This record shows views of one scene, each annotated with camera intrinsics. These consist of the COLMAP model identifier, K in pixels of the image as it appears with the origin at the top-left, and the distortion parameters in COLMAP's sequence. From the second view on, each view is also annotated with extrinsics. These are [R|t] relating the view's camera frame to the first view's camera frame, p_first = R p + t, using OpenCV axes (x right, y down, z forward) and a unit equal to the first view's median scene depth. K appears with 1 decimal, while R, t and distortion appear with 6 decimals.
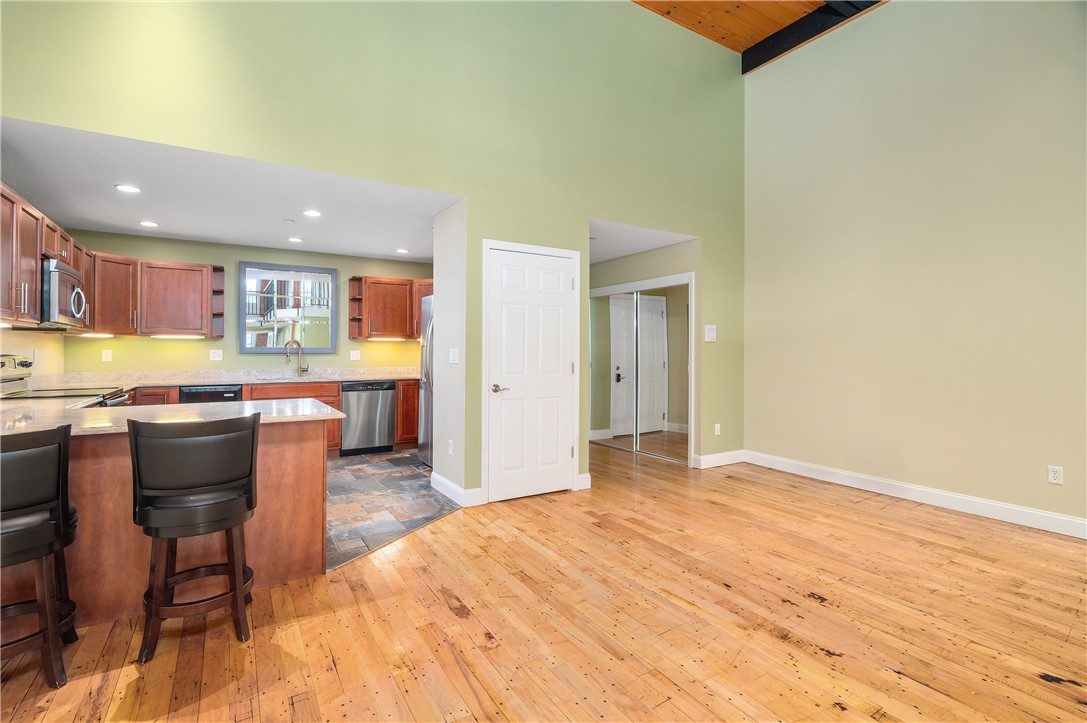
lens RADIAL K [[504.2, 0, 536.1], [0, 504.2, 348.6], [0, 0, 1]] dist [-0.000295, 0.000225]
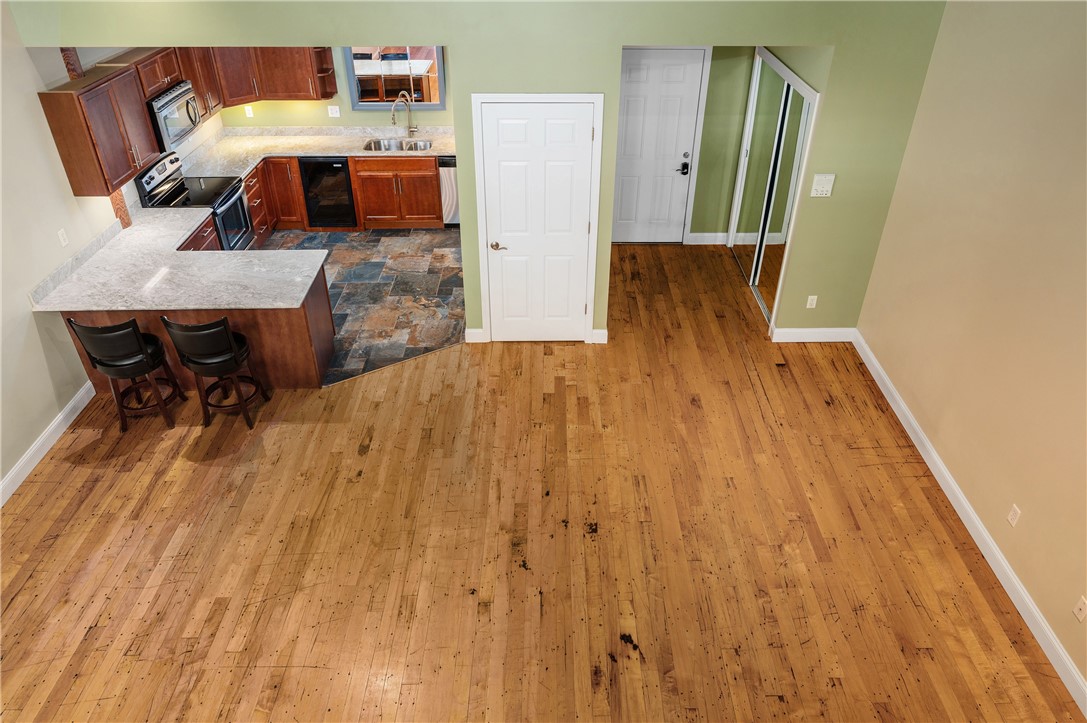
lens RADIAL K [[752.6, 0, 575.3], [0, 752.6, 356.1], [0, 0, 1]] dist [-0.006312, 0.000117]
pose [[0.868573, 0.278190, -0.410112, 0.806040], [-0.005837, 0.833256, 0.552856, -0.622093], [0.495527, -0.477802, 0.725367, -0.123404]]
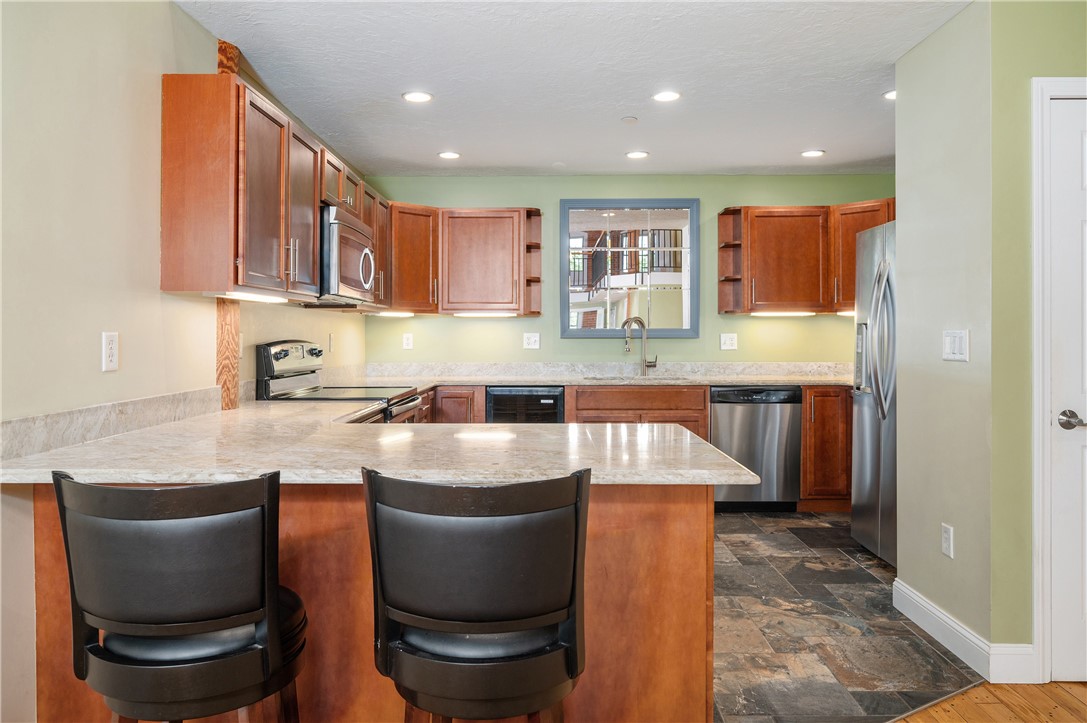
lens RADIAL K [[744.1, 0, 540.1], [0, 744.1, 327.6], [0, 0, 1]] dist [-0.001731, 0.000381]
pose [[0.844609, -0.007584, -0.535330, -0.131458], [0.005318, 0.999969, -0.005777, 0.001747], [0.535357, 0.002032, 0.844623, 0.238813]]
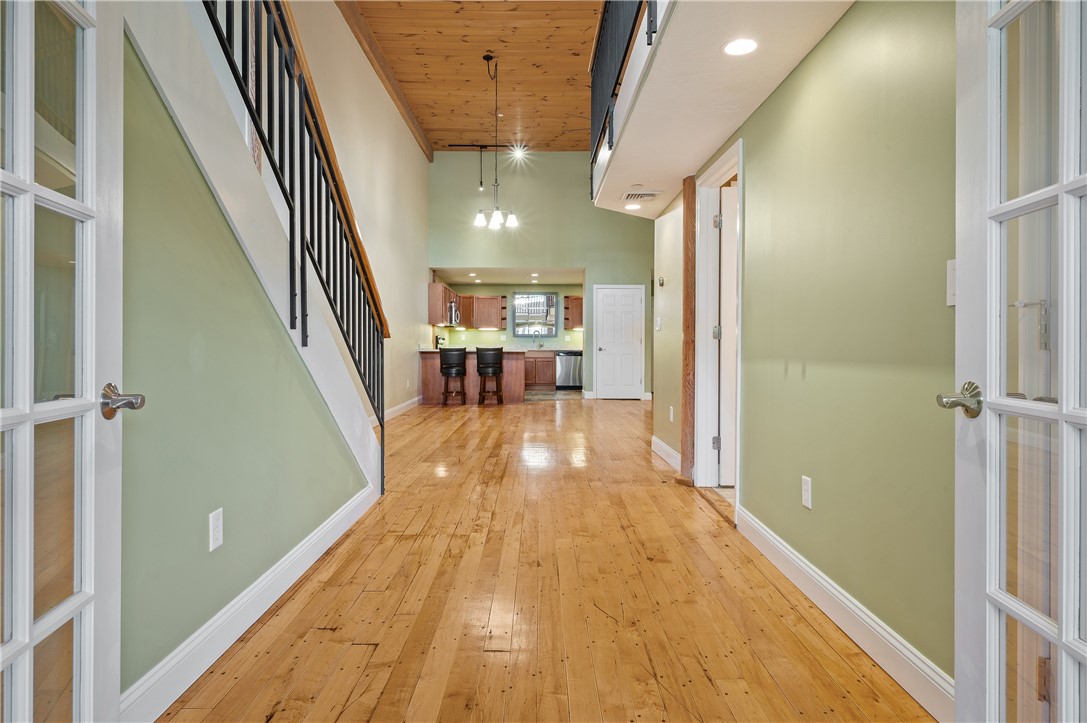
lens RADIAL K [[627.6, 0, 541.2], [0, 627.6, 344.4], [0, 0, 1]] dist [0.000338, 0.000188]
pose [[0.854775, -0.002806, -0.518991, 1.275779], [0.003329, 0.999994, 0.000076, 0.060486], [0.518988, -0.001792, 0.854780, -1.716442]]
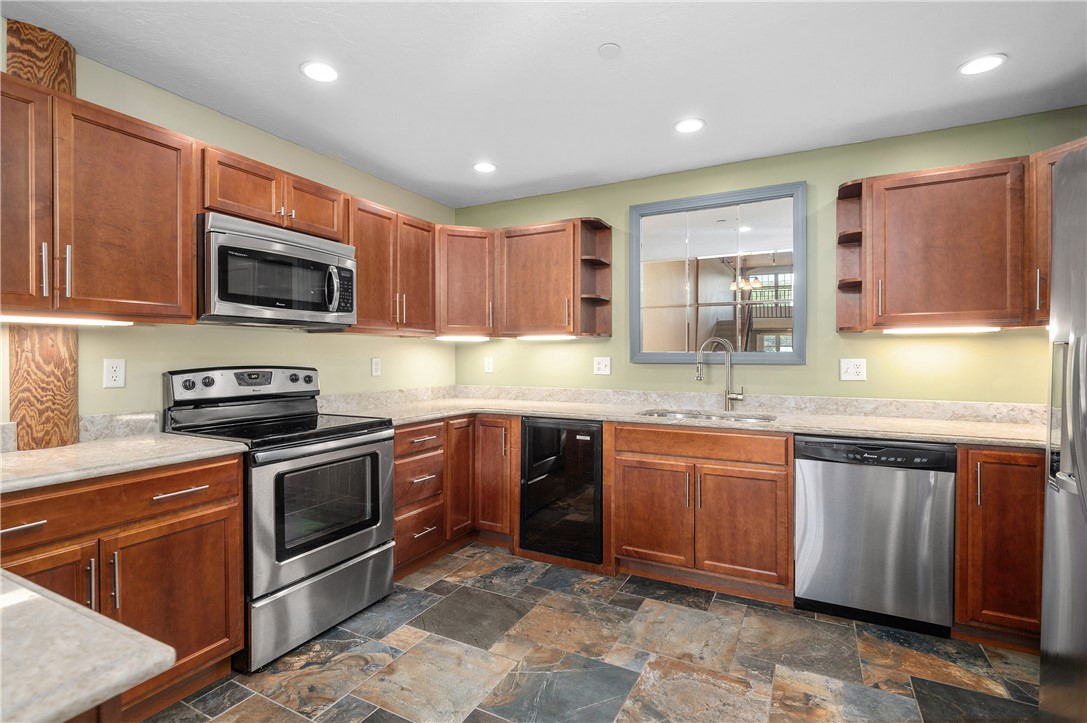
lens RADIAL K [[512.2, 0, 537.4], [0, 512.2, 355.6], [0, 0, 1]] dist [-0.000611, -0.000347]
pose [[0.509022, -0.000452, -0.860753, -0.195629], [0.006279, 0.999975, 0.003188, -0.002691], [0.860730, -0.007028, 0.509013, 0.915639]]
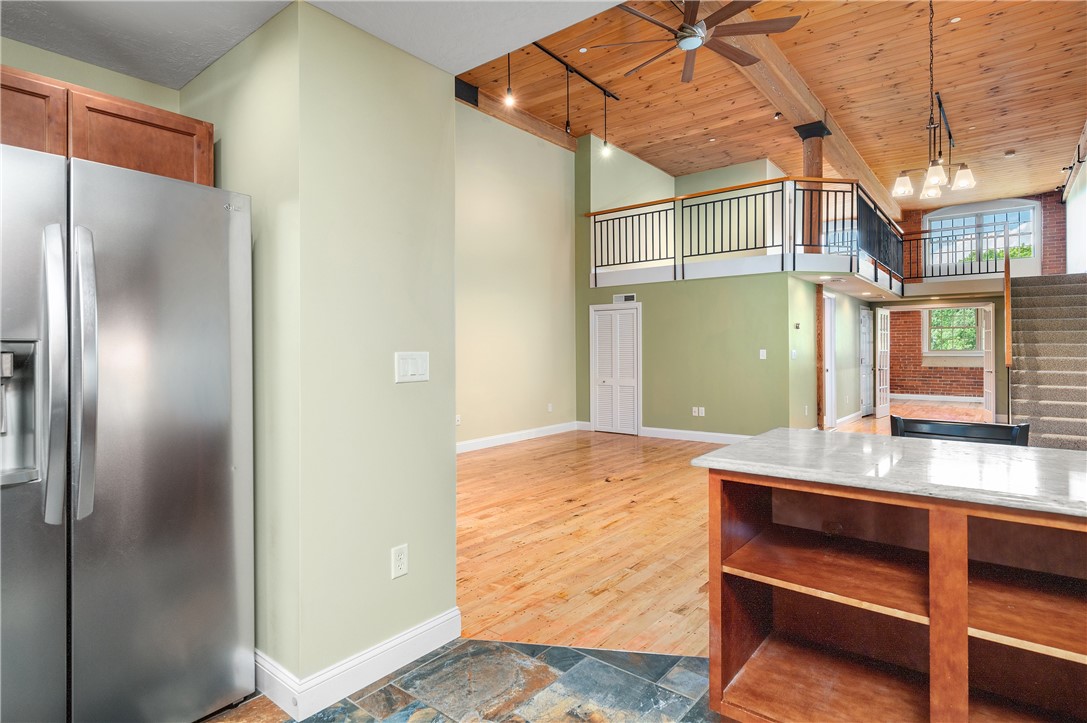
lens RADIAL K [[570.7, 0, 539.6], [0, 570.7, 347.6], [0, 0, 1]] dist [-0.000250, 0.000043]
pose [[-0.330974, -0.000804, 0.943639, -0.803186], [-0.003006, 0.999995, -0.000202, -0.004300], [-0.943635, -0.002904, -0.330975, 1.178665]]
